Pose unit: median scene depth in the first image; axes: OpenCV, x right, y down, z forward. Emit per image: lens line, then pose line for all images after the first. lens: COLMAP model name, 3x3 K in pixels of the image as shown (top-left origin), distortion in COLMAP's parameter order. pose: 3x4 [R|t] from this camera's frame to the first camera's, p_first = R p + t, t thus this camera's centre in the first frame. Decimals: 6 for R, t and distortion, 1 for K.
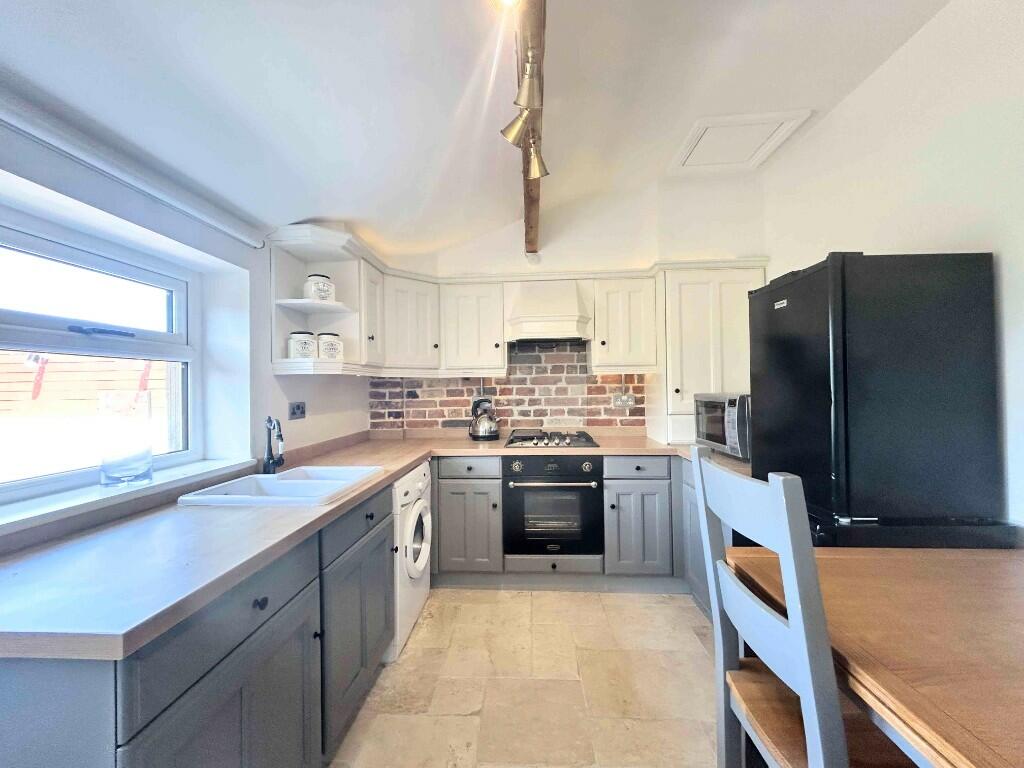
lens RADIAL K [[415.1, 0, 510.6], [0, 415.1, 382.2], [0, 0, 1]] dist [-0.001691, 0.001226]
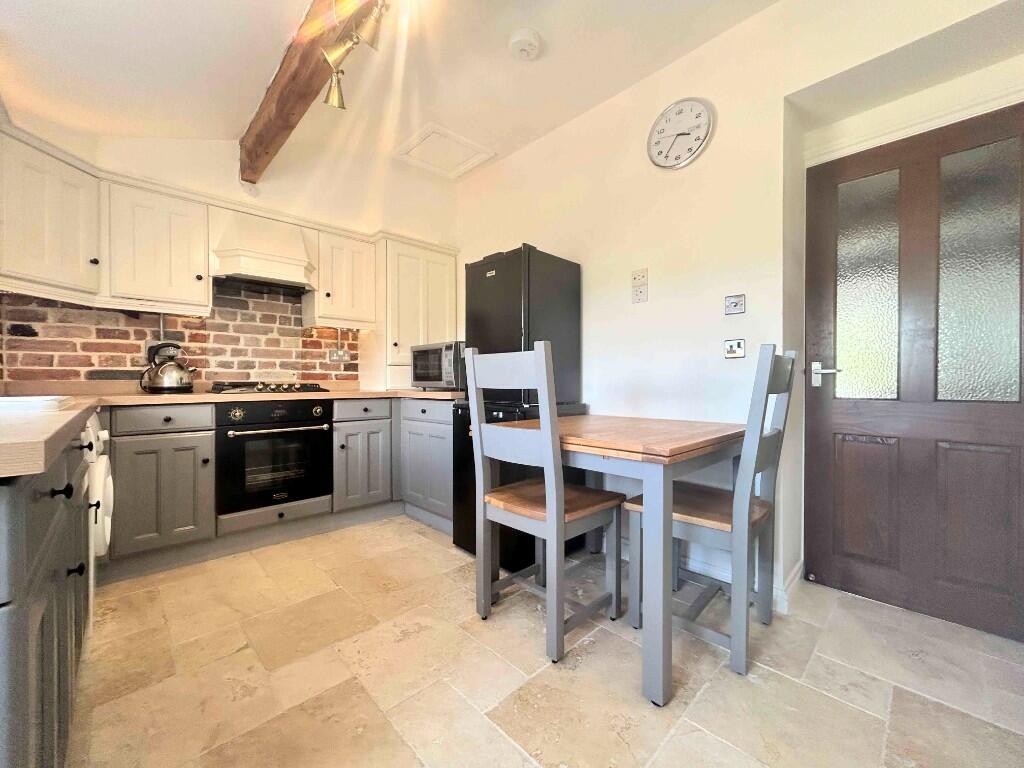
lens RADIAL K [[415.1, 0, 513.7], [0, 415.1, 386.7], [0, 0, 1]] dist [-0.001691, 0.001226]
pose [[0.678454, 0.005242, 0.734624, -0.218767], [-0.016611, 0.999828, 0.008207, 0.116580], [-0.734455, -0.017771, 0.678425, -0.043303]]
